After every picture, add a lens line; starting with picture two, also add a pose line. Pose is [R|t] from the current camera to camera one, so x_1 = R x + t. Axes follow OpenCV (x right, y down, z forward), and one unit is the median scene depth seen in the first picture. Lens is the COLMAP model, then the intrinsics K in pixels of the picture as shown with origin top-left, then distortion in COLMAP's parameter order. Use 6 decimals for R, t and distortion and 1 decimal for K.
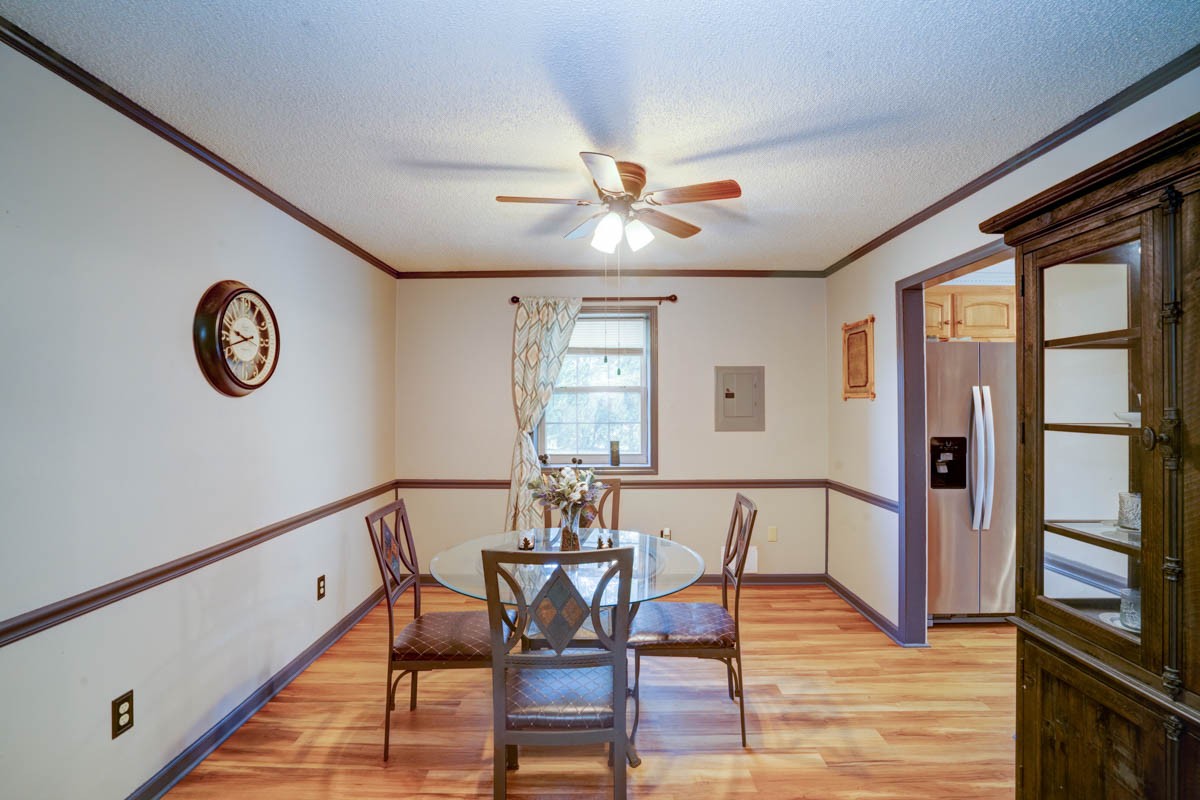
lens RADIAL K [[561.6, 0, 627.1], [0, 561.6, 399.0], [0, 0, 1]] dist [-0.038206, 0.003551]
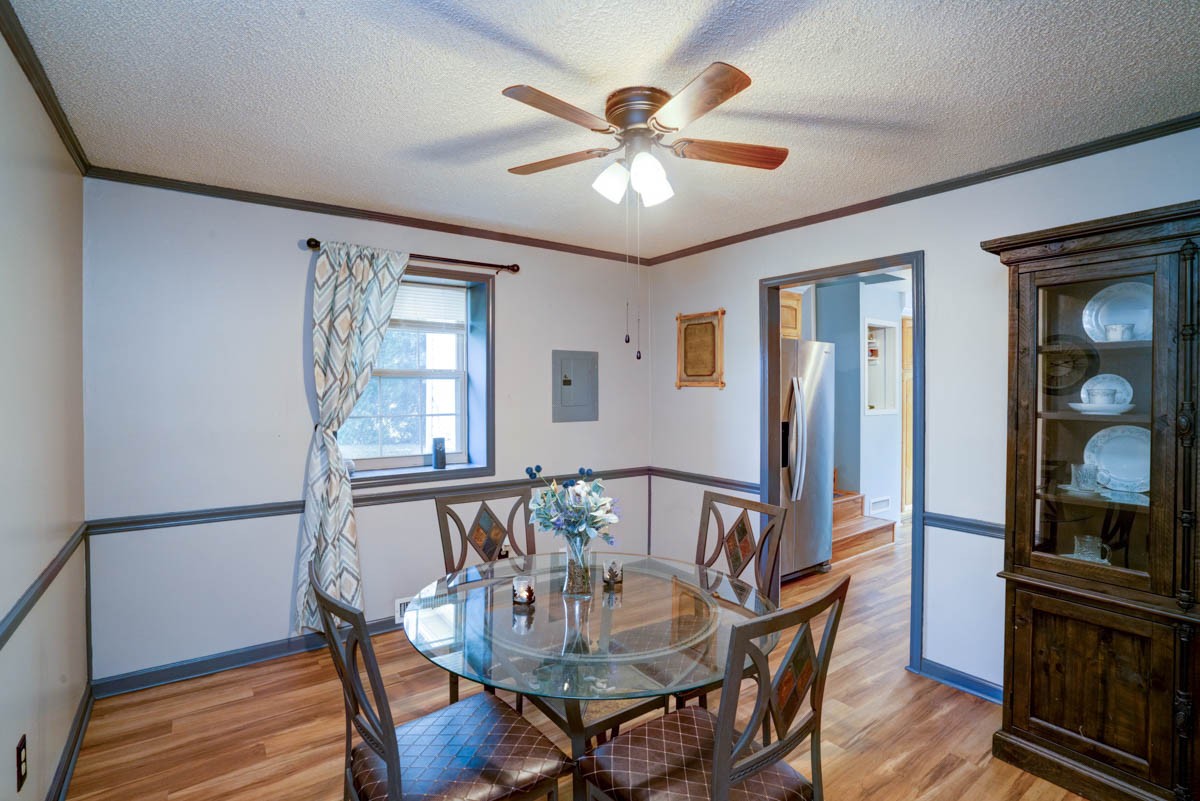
lens RADIAL K [[561.6, 0, 598.8], [0, 561.6, 396.6], [0, 0, 1]] dist [-0.038206, 0.003551]
pose [[0.820877, -0.004215, 0.571089, -0.307208], [-0.009367, 0.999739, 0.020842, -0.003188], [-0.571028, -0.022458, 0.820623, 0.223843]]
